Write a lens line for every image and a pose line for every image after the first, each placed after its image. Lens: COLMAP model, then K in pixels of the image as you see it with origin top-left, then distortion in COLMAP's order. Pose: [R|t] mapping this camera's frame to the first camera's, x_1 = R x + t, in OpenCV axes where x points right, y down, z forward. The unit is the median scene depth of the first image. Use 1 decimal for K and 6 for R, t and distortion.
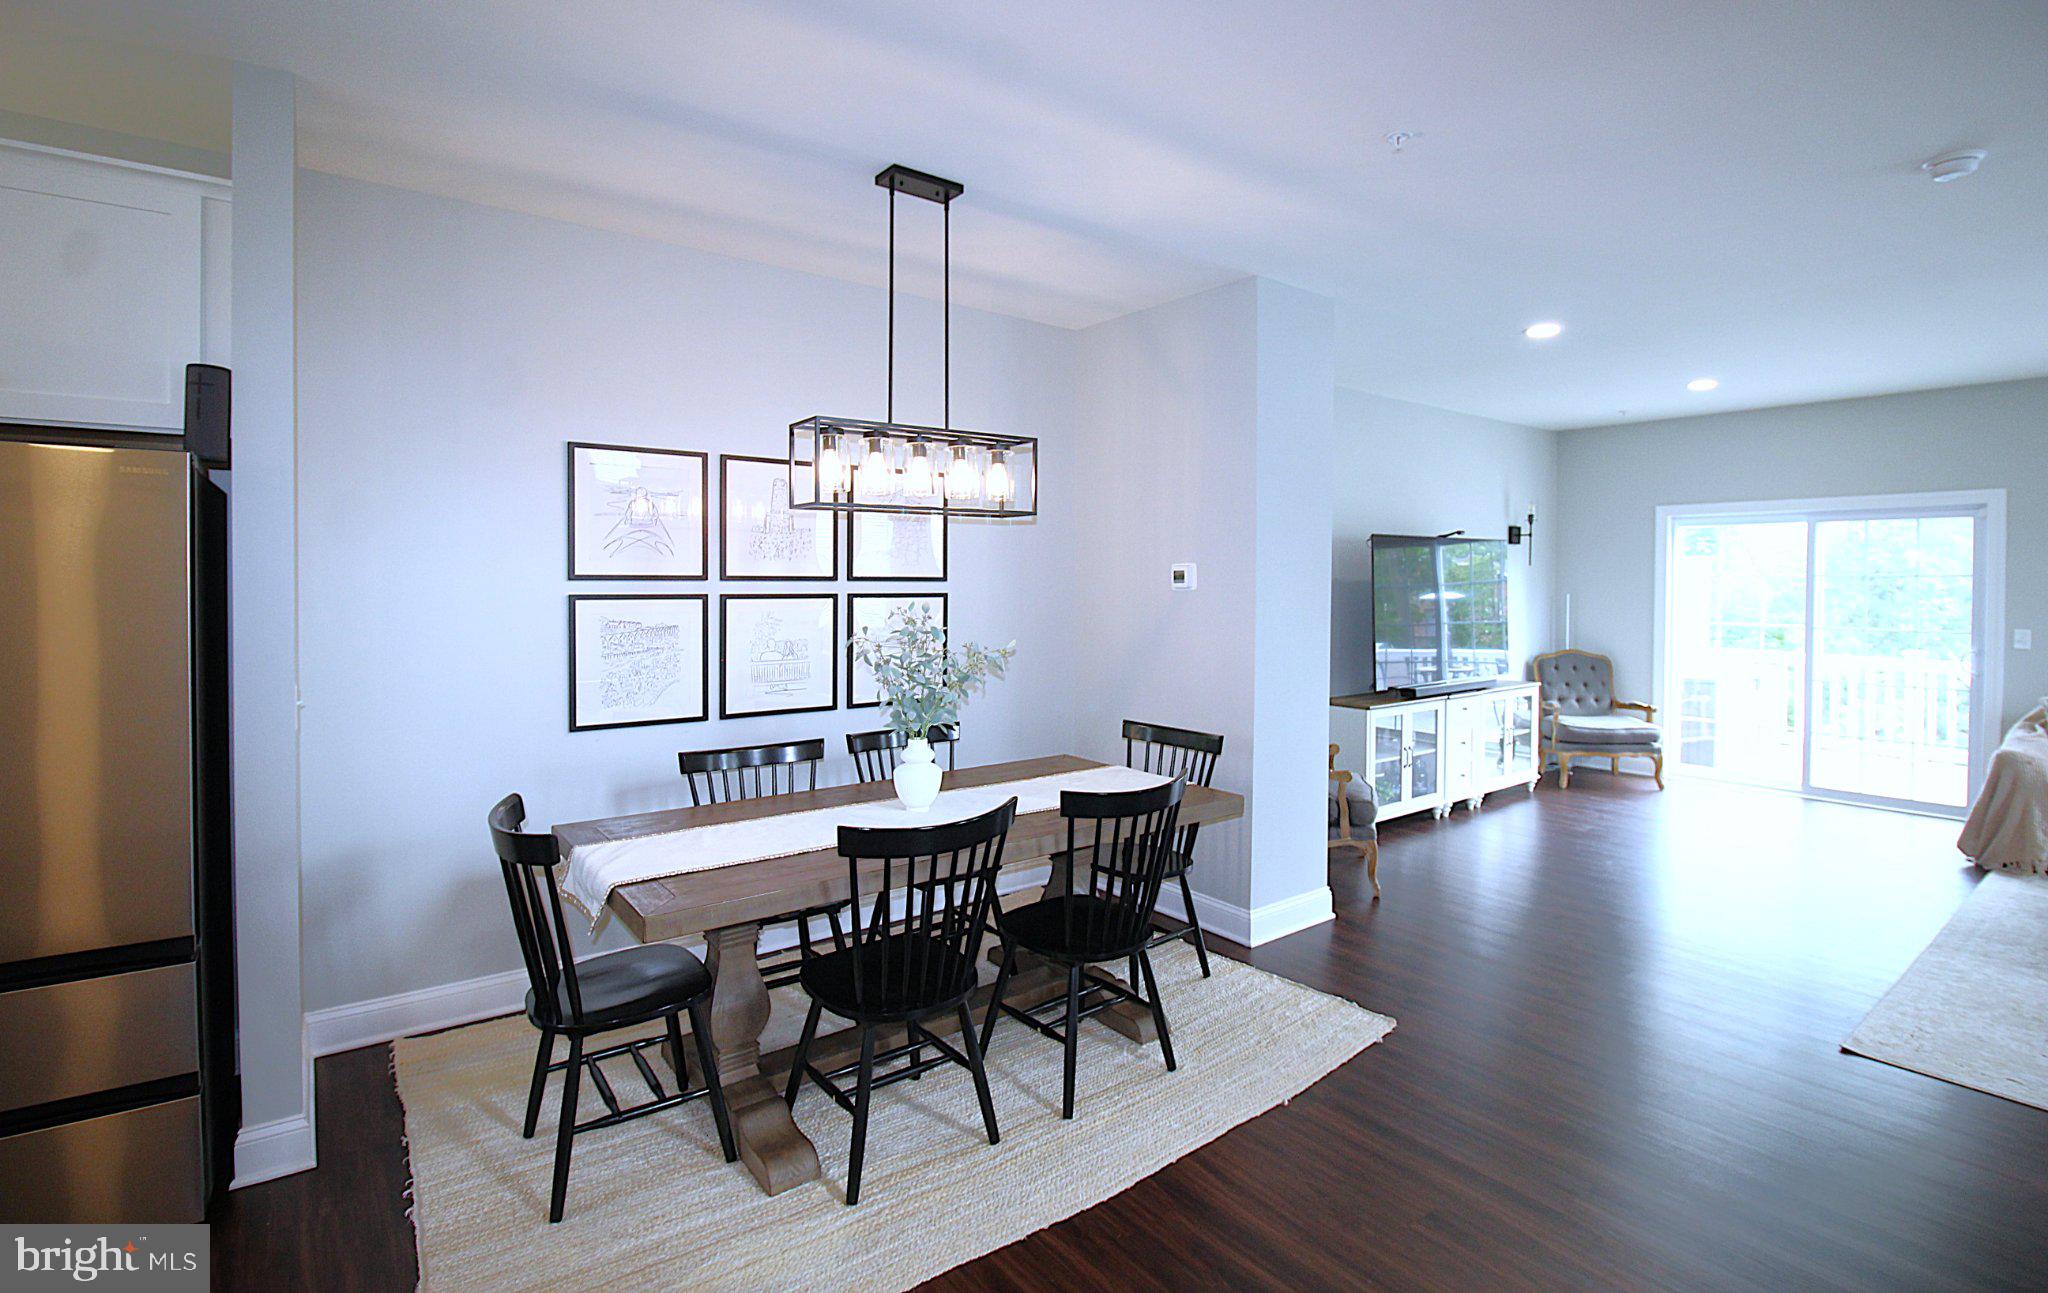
lens RADIAL K [[953.8, 0, 1040.2], [0, 953.8, 592.7], [0, 0, 1]] dist [-0.011088, -0.003351]
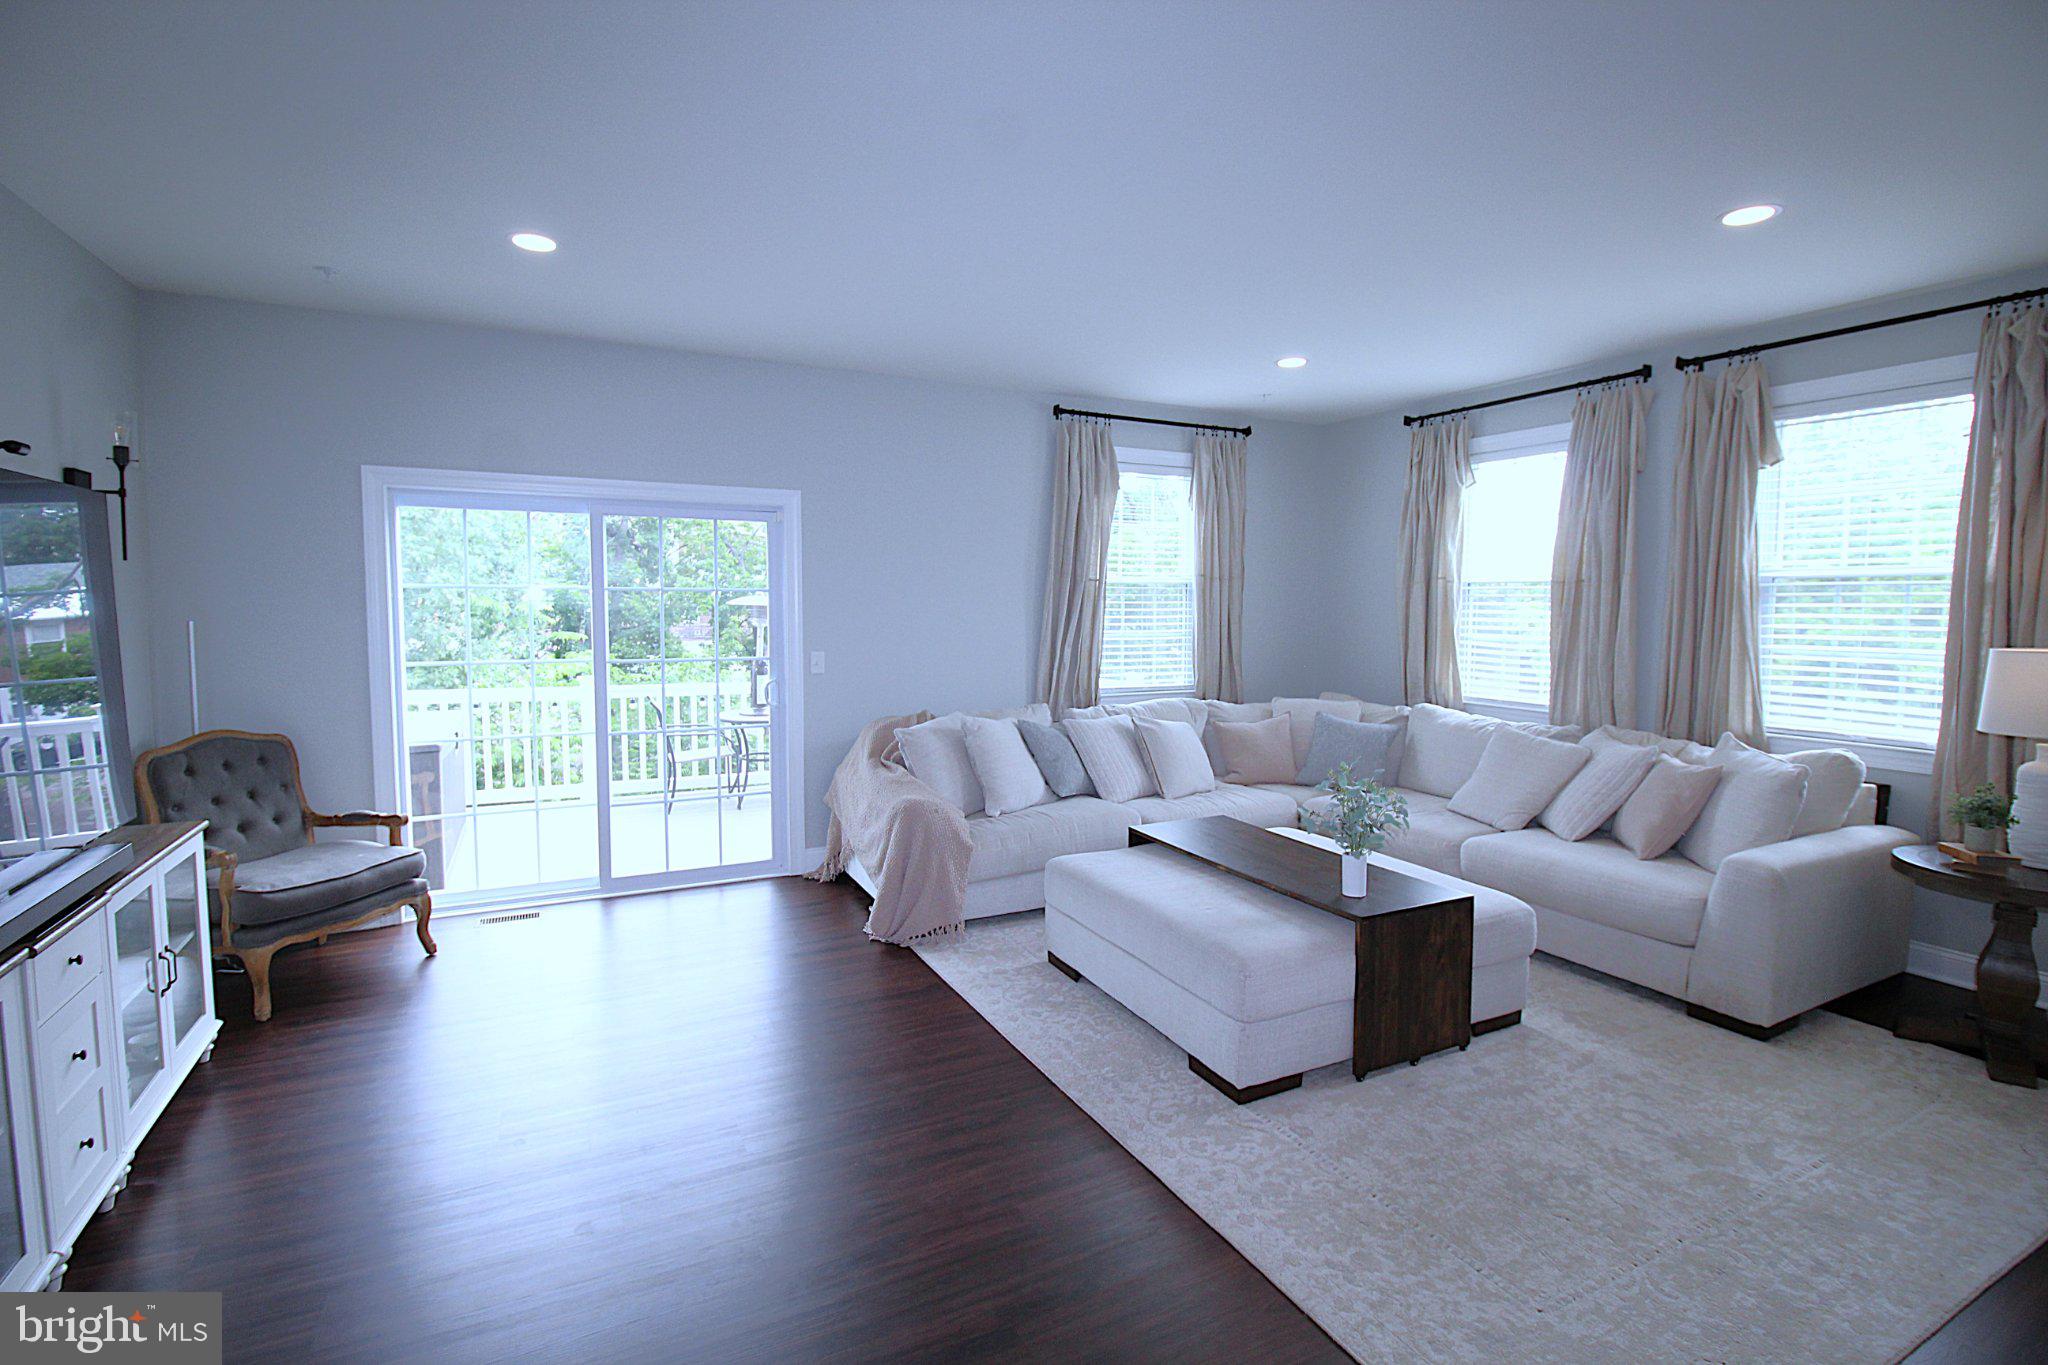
lens RADIAL K [[946.7, 0, 1021.7], [0, 946.7, 665.9], [0, 0, 1]] dist [-0.003572, -0.010397]
pose [[0.182133, -0.067625, 0.980946, 0.268305], [0.007507, 0.997699, 0.067386, -0.009003], [-0.983245, -0.004910, 0.182222, 0.876977]]
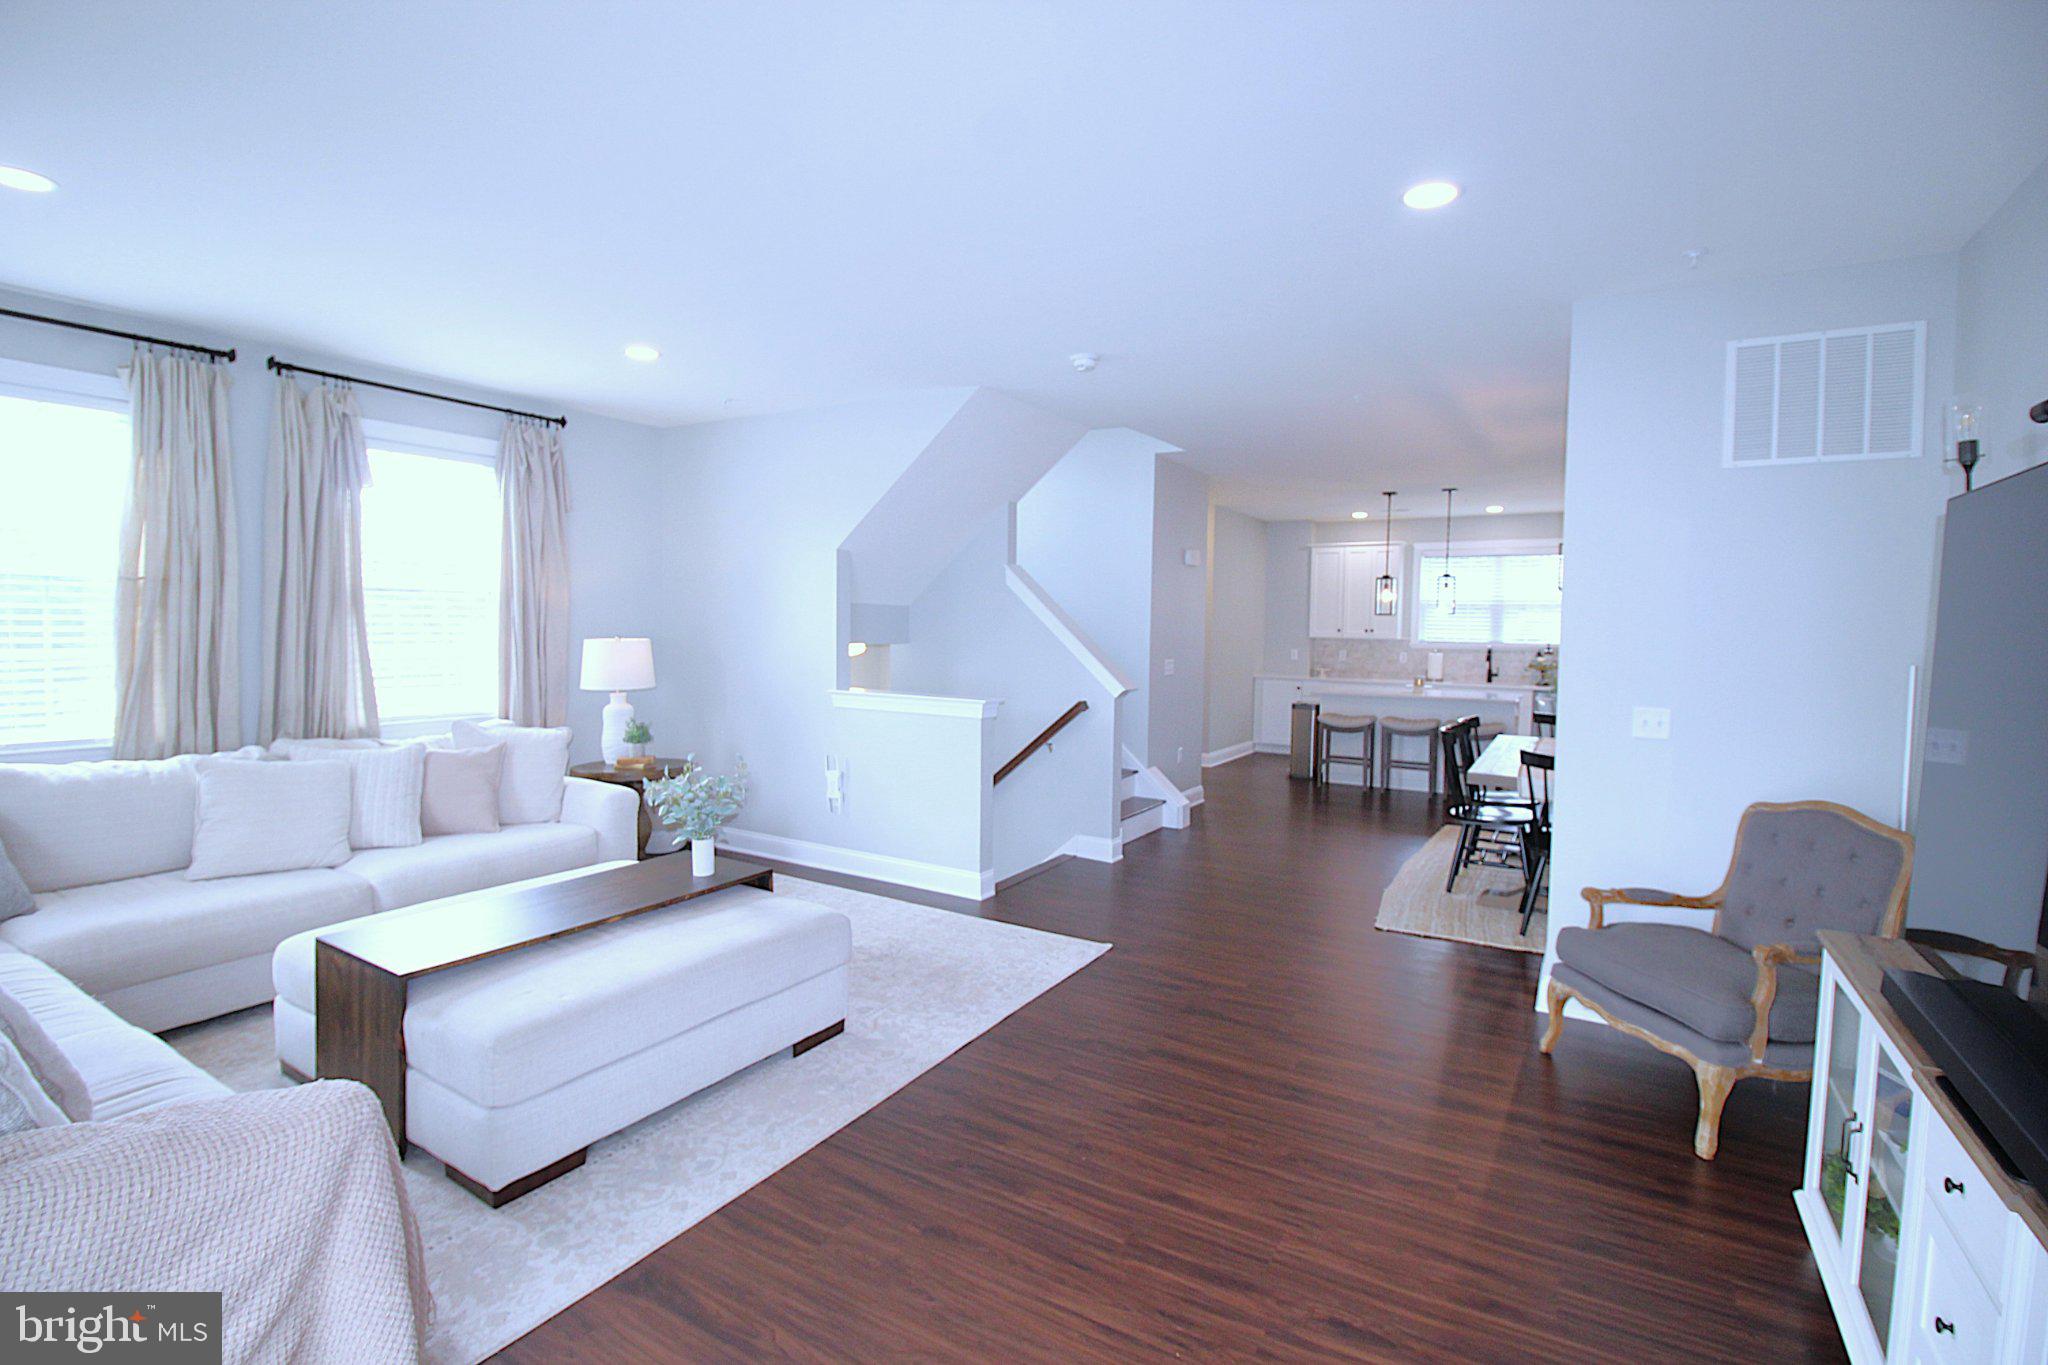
lens RADIAL K [[946.7, 0, 1025.9], [0, 946.7, 668.0], [0, 0, 1]] dist [-0.003572, -0.010397]
pose [[-0.929866, 0.000169, -0.367899, 1.089455], [-0.022992, 0.998019, 0.058569, -0.017006], [0.367180, 0.062920, -0.928019, 1.644045]]
